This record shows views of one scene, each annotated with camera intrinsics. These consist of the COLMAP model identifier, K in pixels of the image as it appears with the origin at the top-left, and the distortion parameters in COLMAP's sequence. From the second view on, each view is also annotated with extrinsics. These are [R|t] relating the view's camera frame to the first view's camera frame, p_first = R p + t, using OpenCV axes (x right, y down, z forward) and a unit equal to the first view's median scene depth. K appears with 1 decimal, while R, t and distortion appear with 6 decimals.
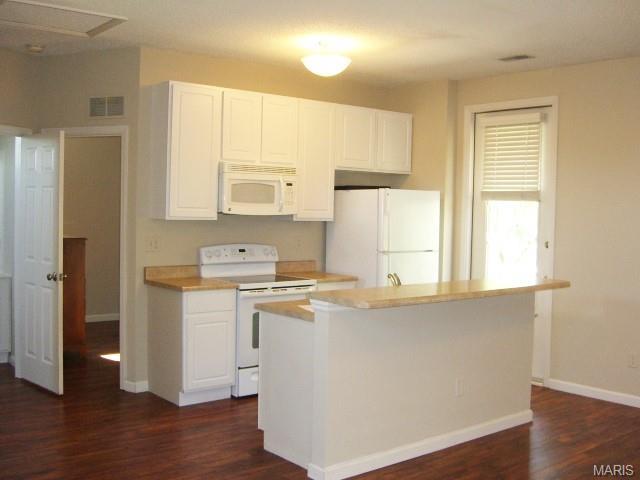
lens RADIAL K [[720.9, 0, 321.1], [0, 720.9, 243.2], [0, 0, 1]] dist [-0.127243, 0.000000]
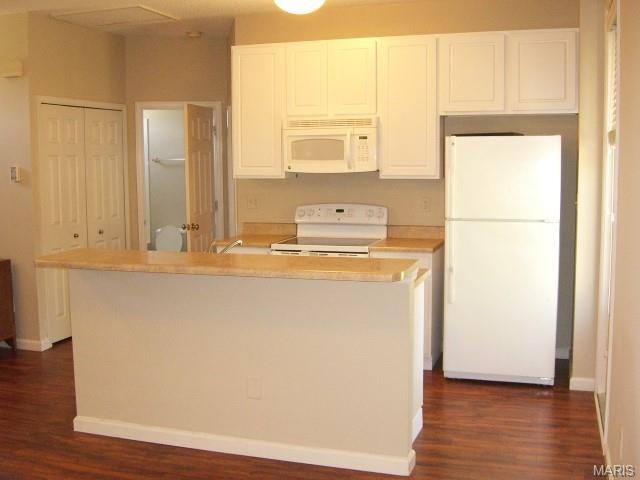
lens RADIAL K [[720.9, 0, 321.0], [0, 720.9, 235.3], [0, 0, 1]] dist [-0.127243, 0.000000]
pose [[0.538392, 0.060669, -0.840508, 0.686590], [-0.020997, 0.998061, 0.058591, -0.012673], [0.842433, -0.013897, 0.538622, 0.484825]]
